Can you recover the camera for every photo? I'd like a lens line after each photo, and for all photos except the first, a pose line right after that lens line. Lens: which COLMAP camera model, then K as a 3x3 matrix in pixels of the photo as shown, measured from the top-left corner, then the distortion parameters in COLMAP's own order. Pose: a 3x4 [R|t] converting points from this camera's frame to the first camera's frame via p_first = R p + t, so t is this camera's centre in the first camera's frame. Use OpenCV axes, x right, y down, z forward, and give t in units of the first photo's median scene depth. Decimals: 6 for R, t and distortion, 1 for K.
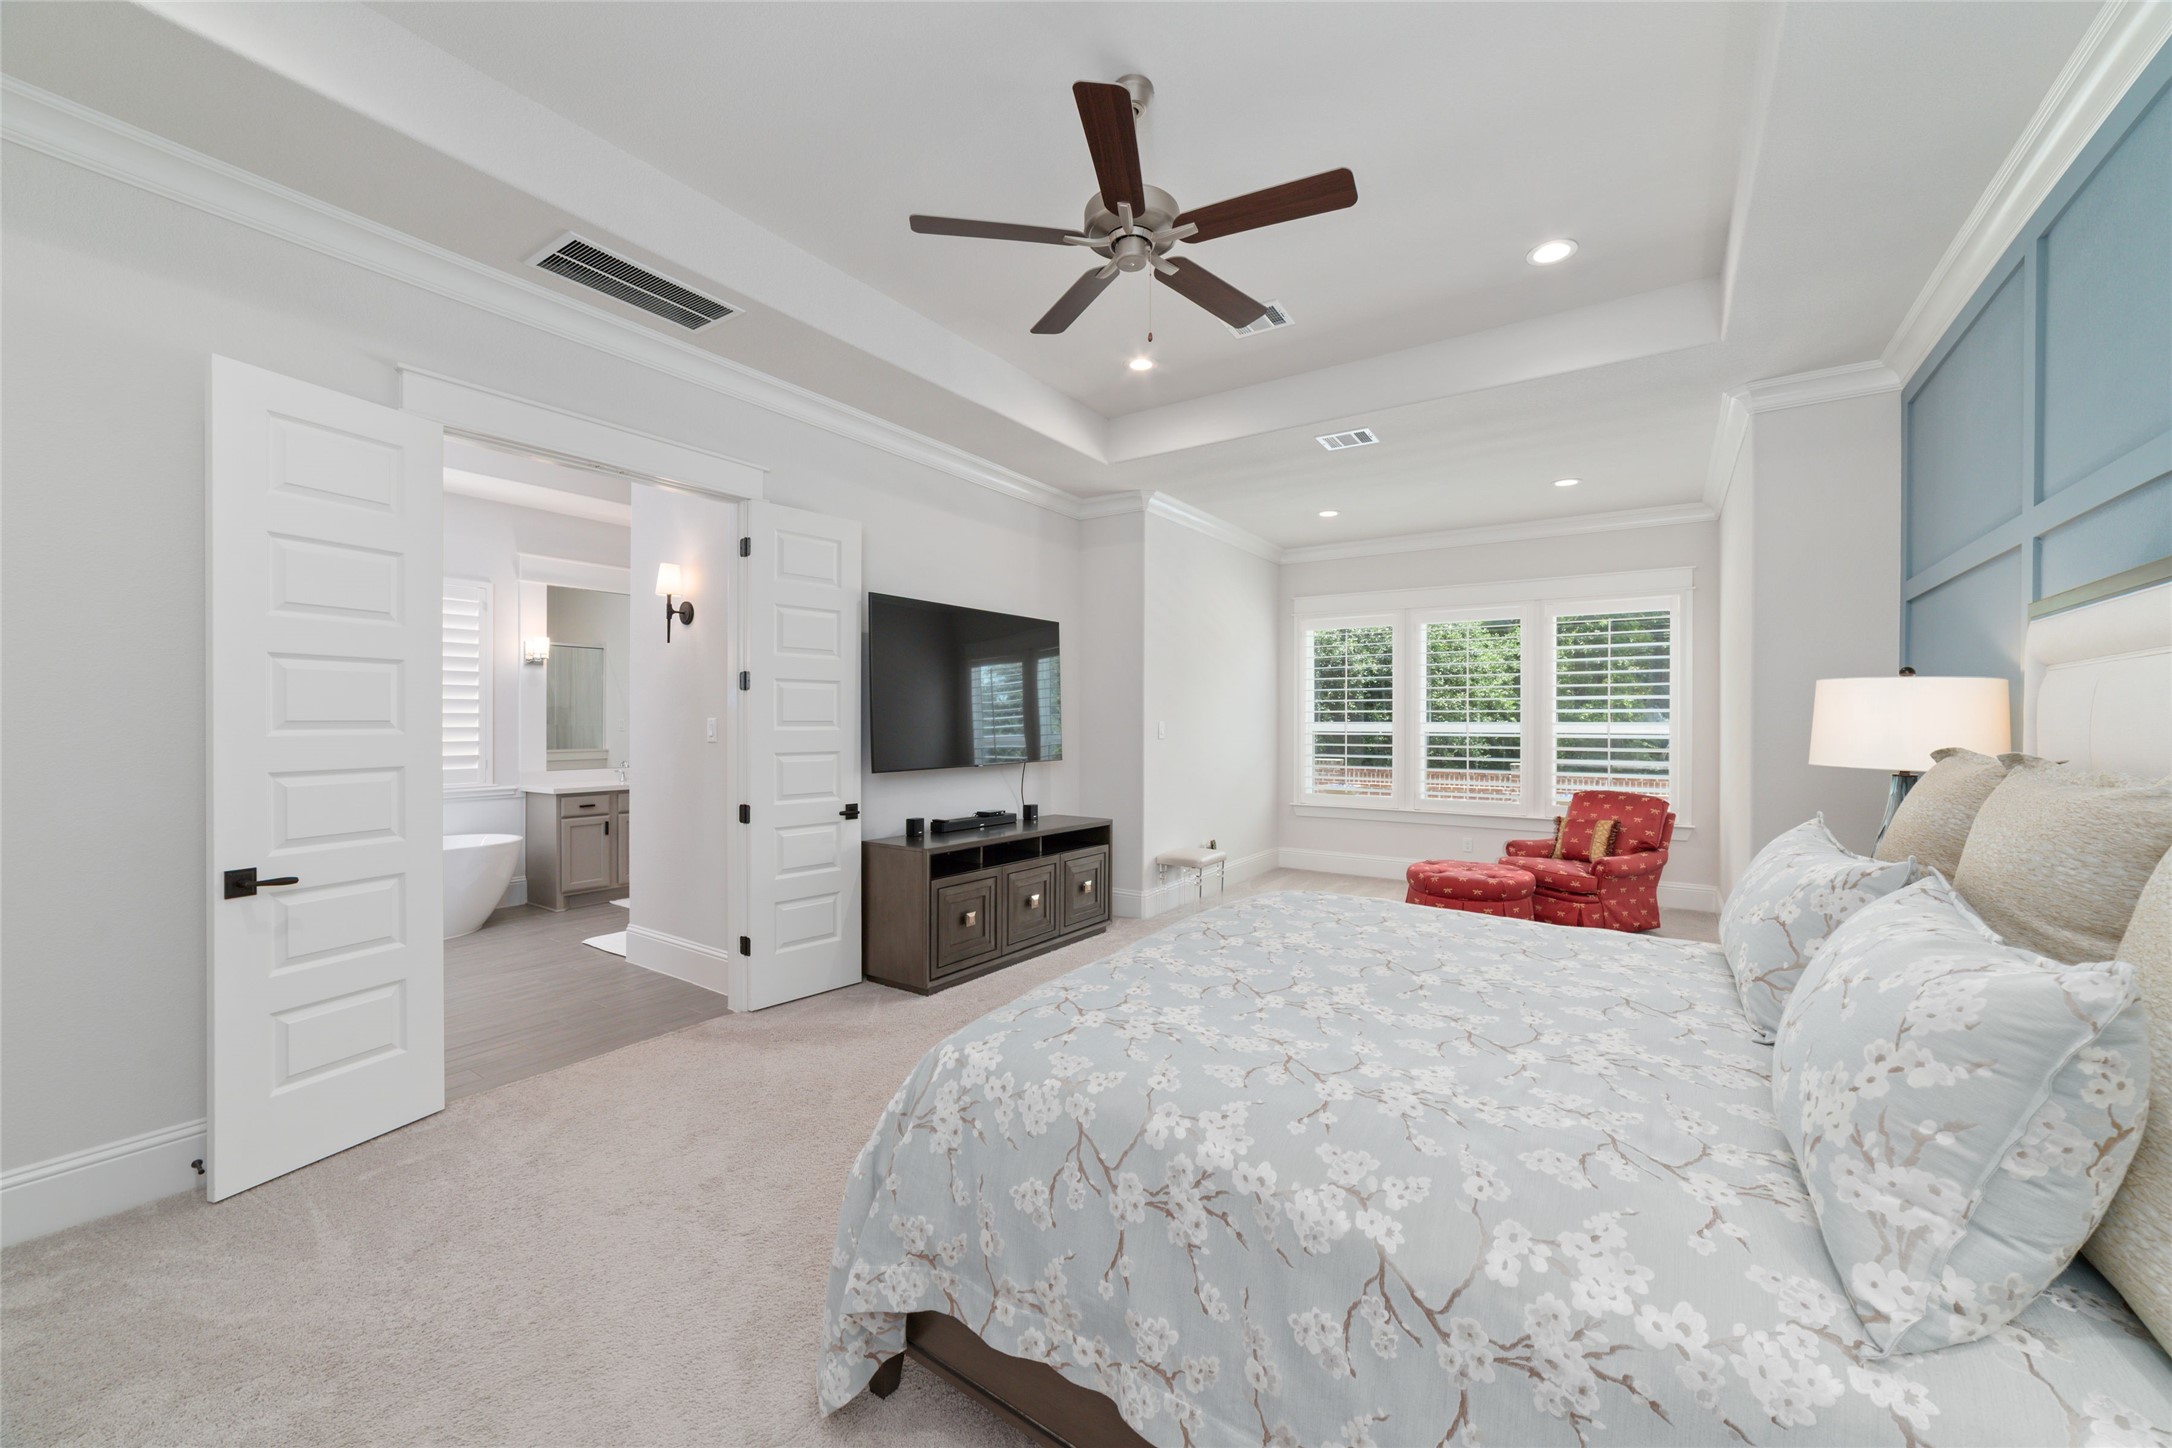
lens RADIAL K [[831.8, 0, 1097.0], [0, 831.8, 721.7], [0, 0, 1]] dist [-0.017362, 0.006252]
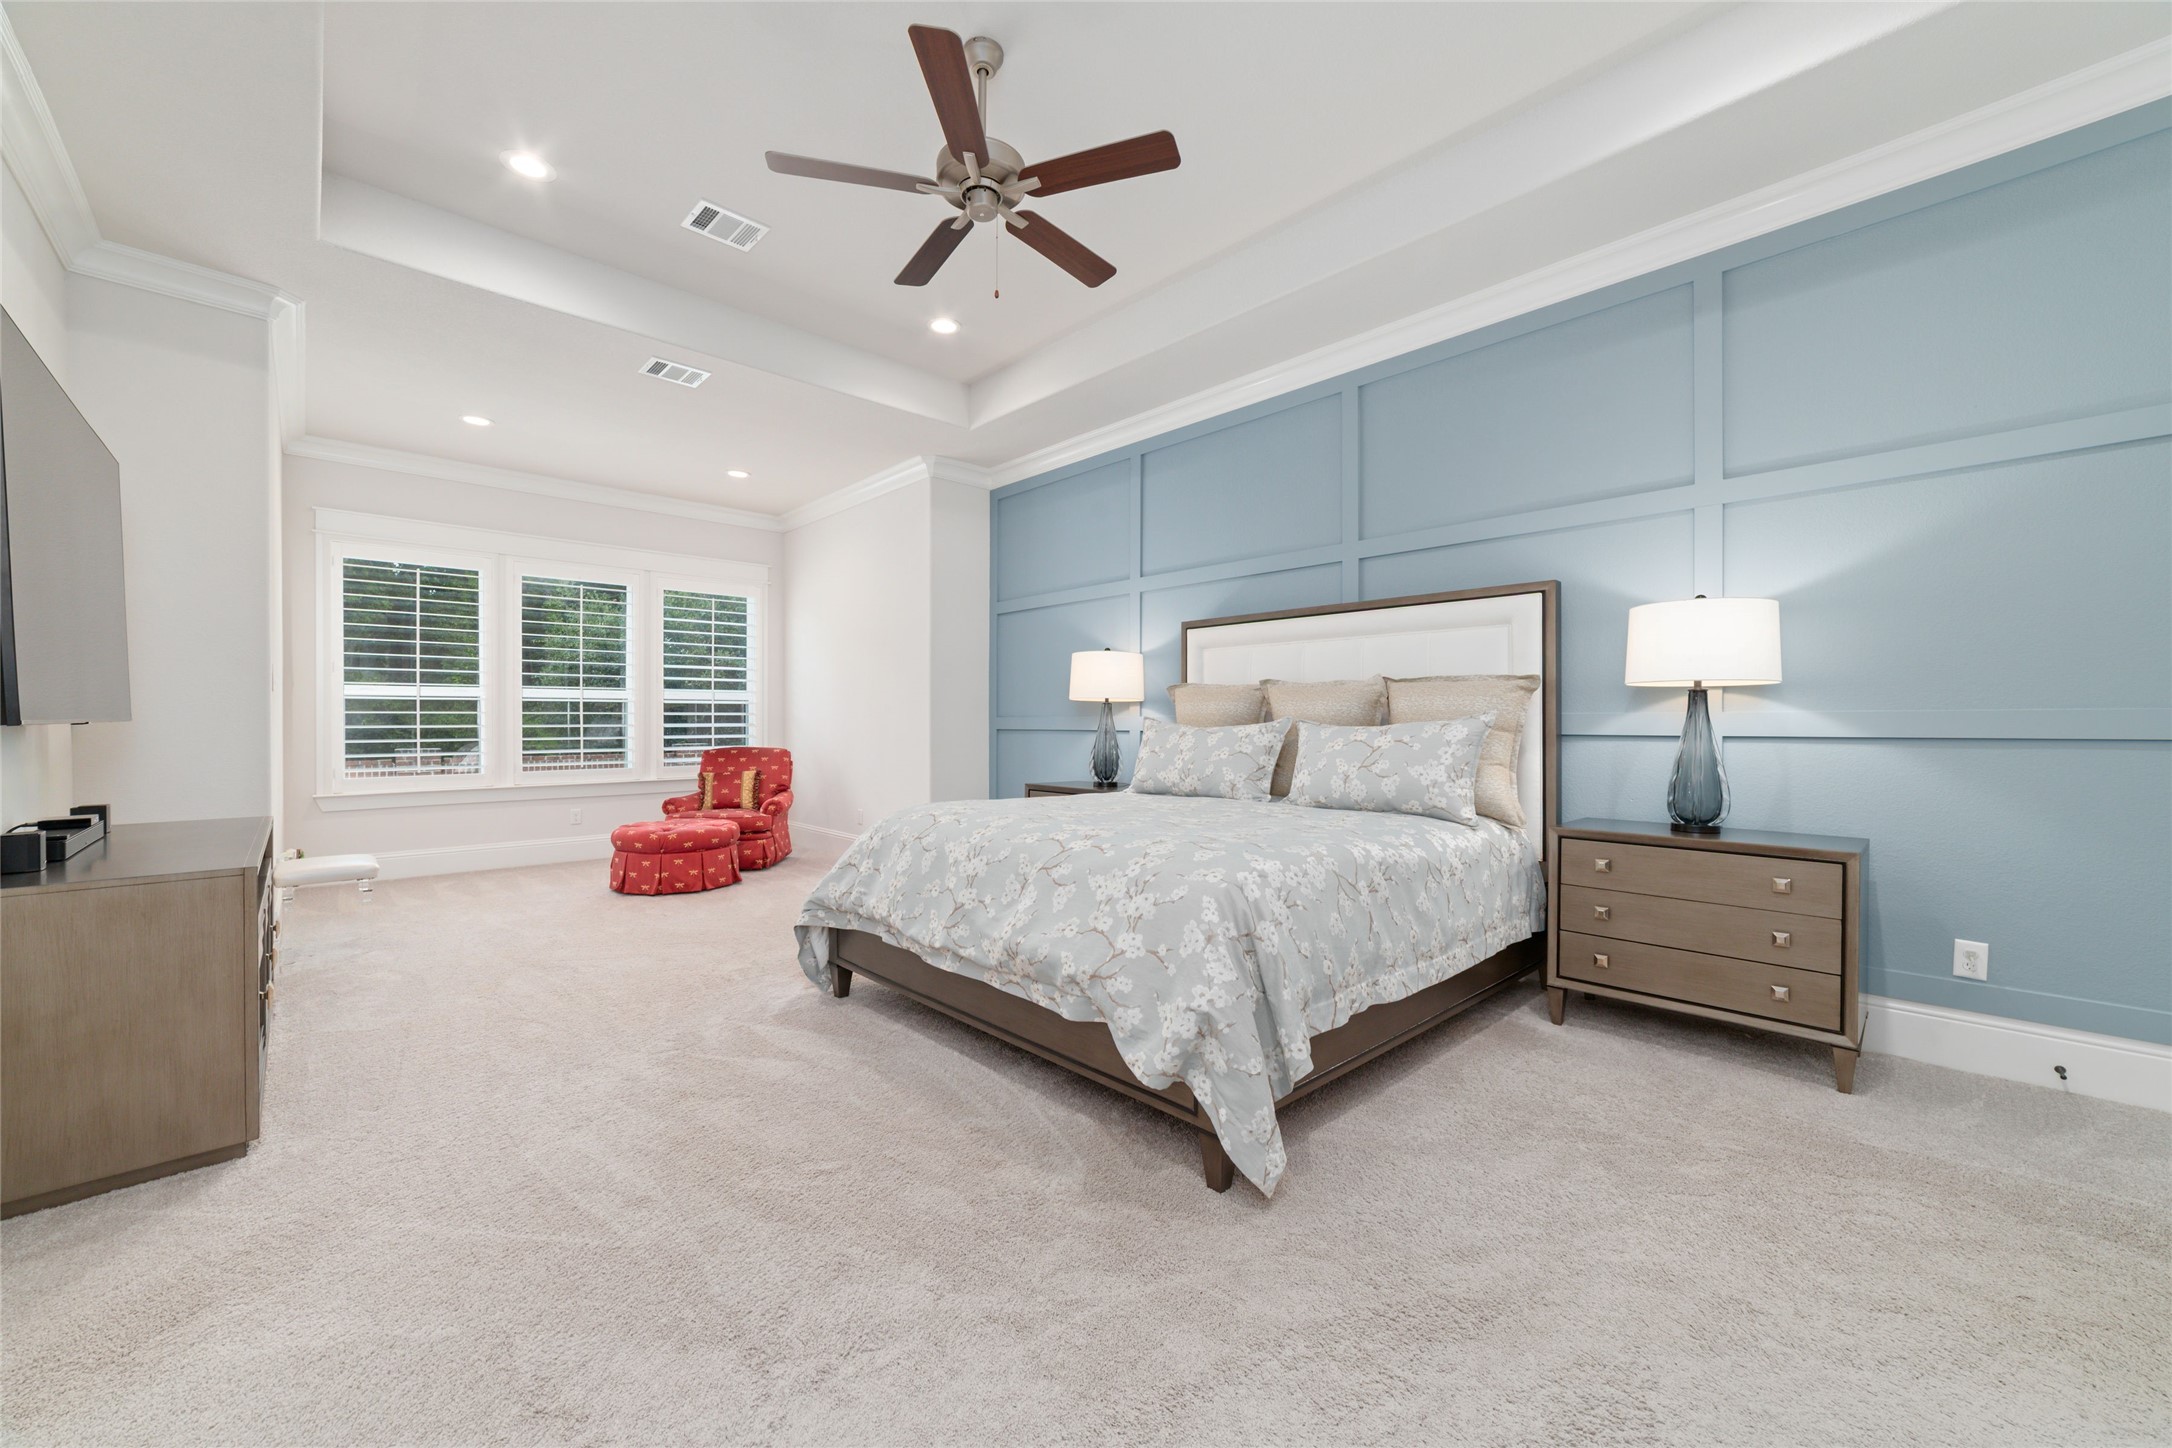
lens RADIAL K [[831.8, 0, 1091.3], [0, 831.8, 723.2], [0, 0, 1]] dist [-0.017362, 0.006252]
pose [[0.211882, -0.007478, 0.977267, -0.394752], [0.001481, 0.999972, 0.007331, 0.040511], [-0.977294, -0.000106, 0.211887, 0.255912]]
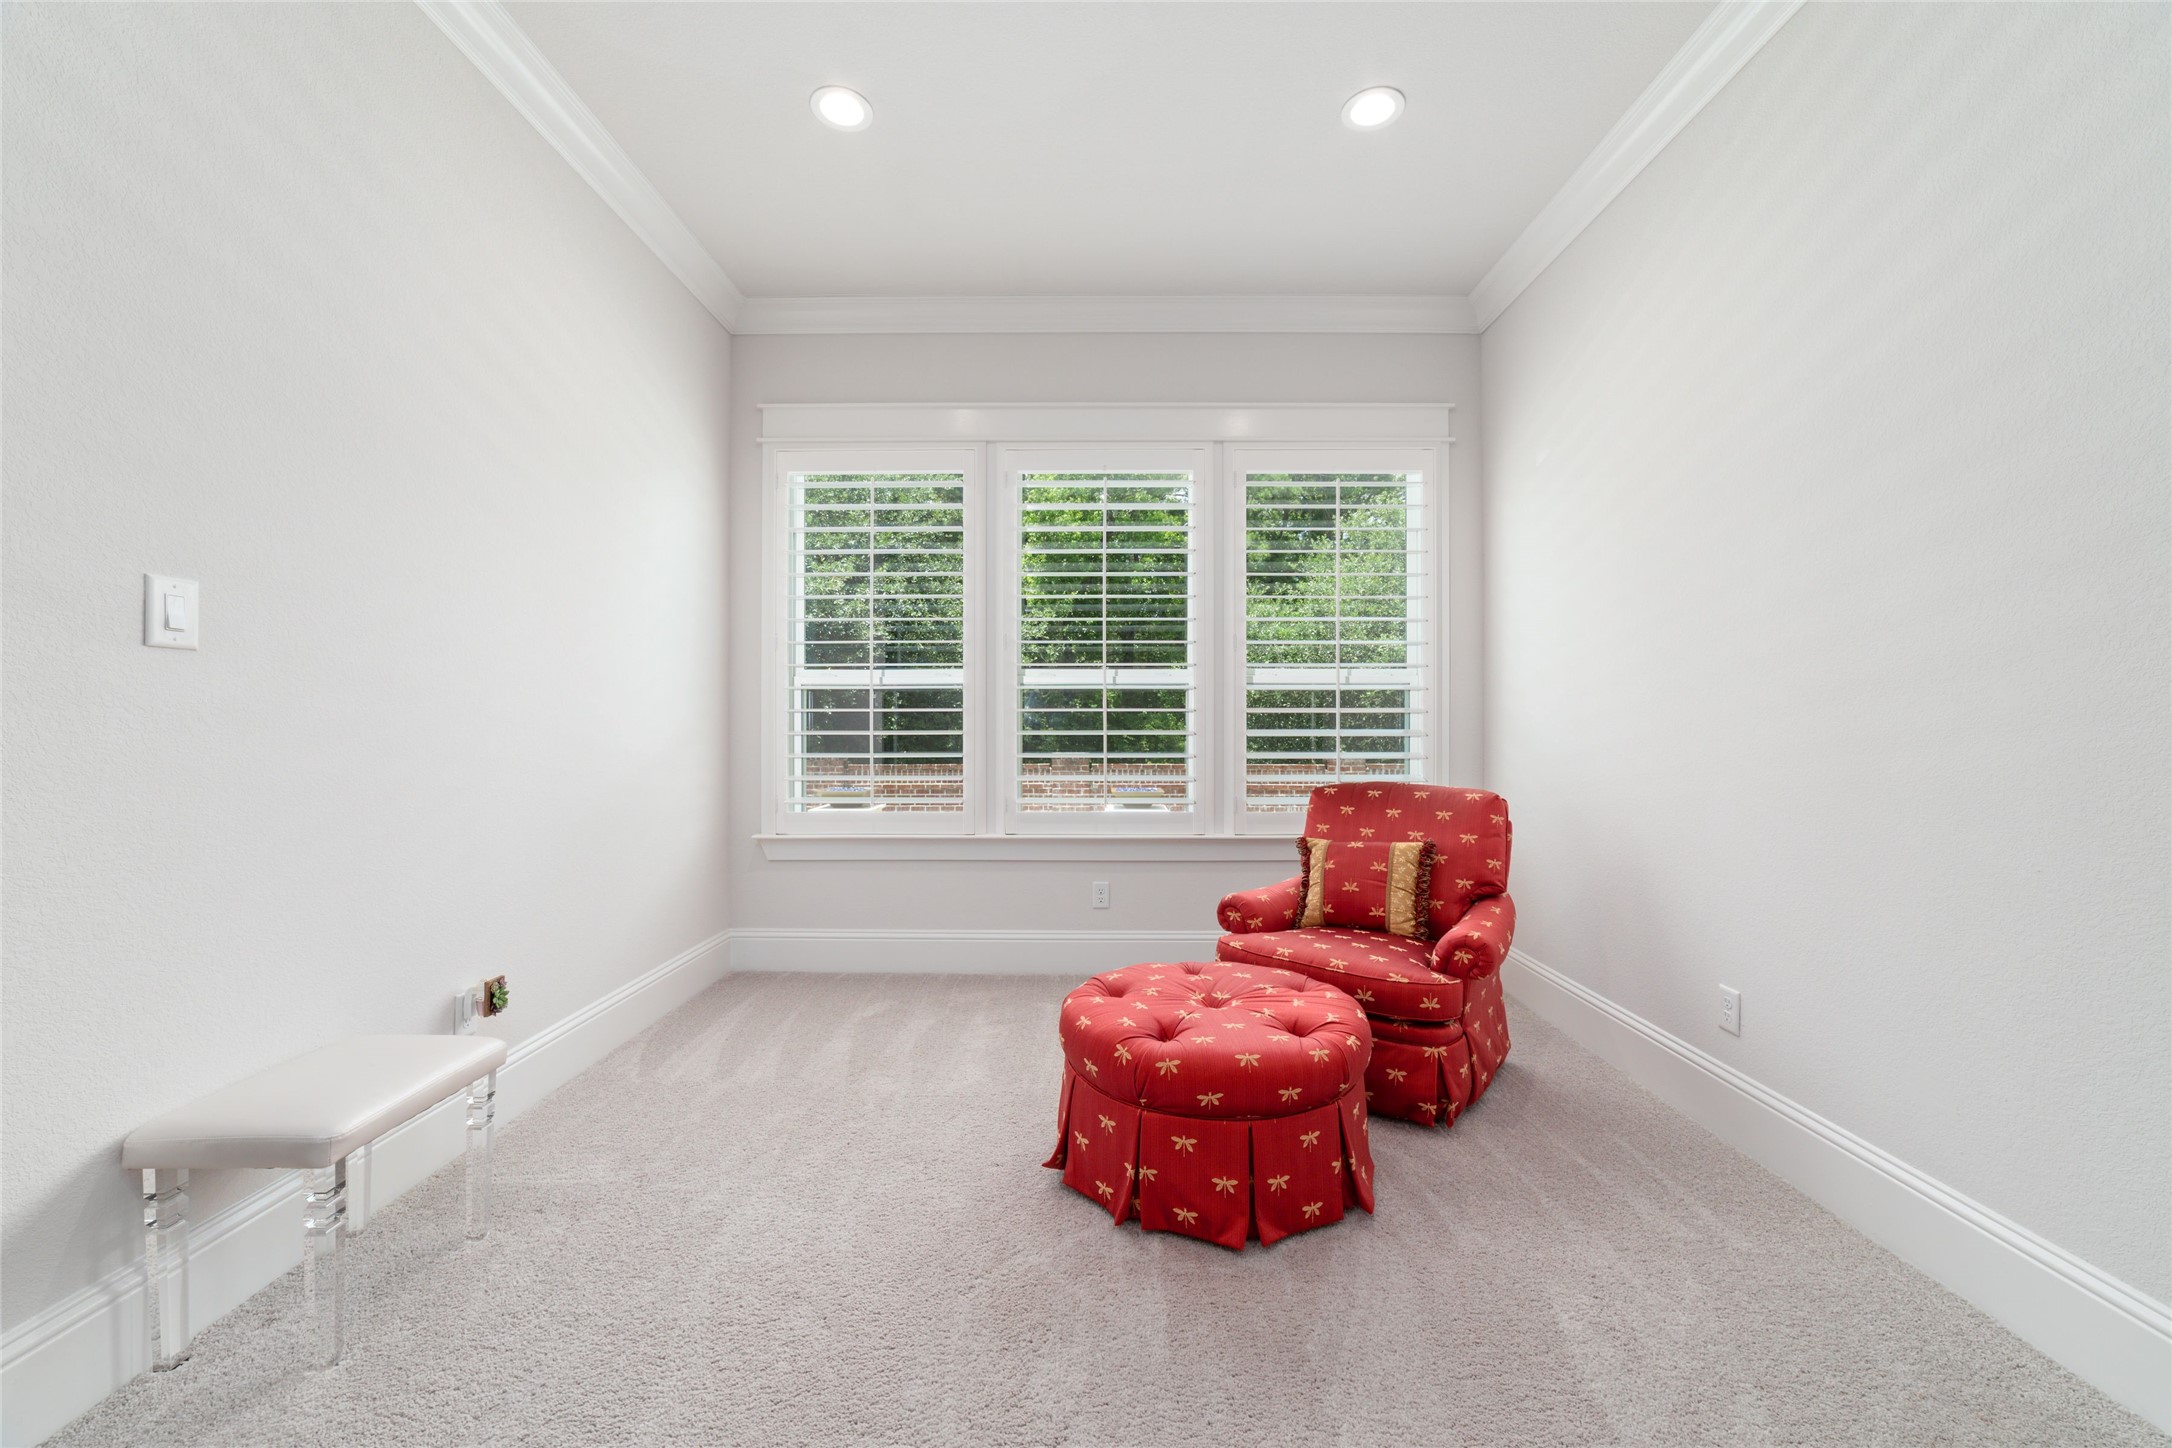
lens RADIAL K [[831.8, 0, 1086.9], [0, 831.8, 720.9], [0, 0, 1]] dist [-0.017362, 0.006252]
pose [[0.837270, -0.002840, 0.546782, 0.168060], [0.003109, 0.999995, 0.000433, 0.041837], [-0.546781, 0.001338, 0.837275, 0.633080]]
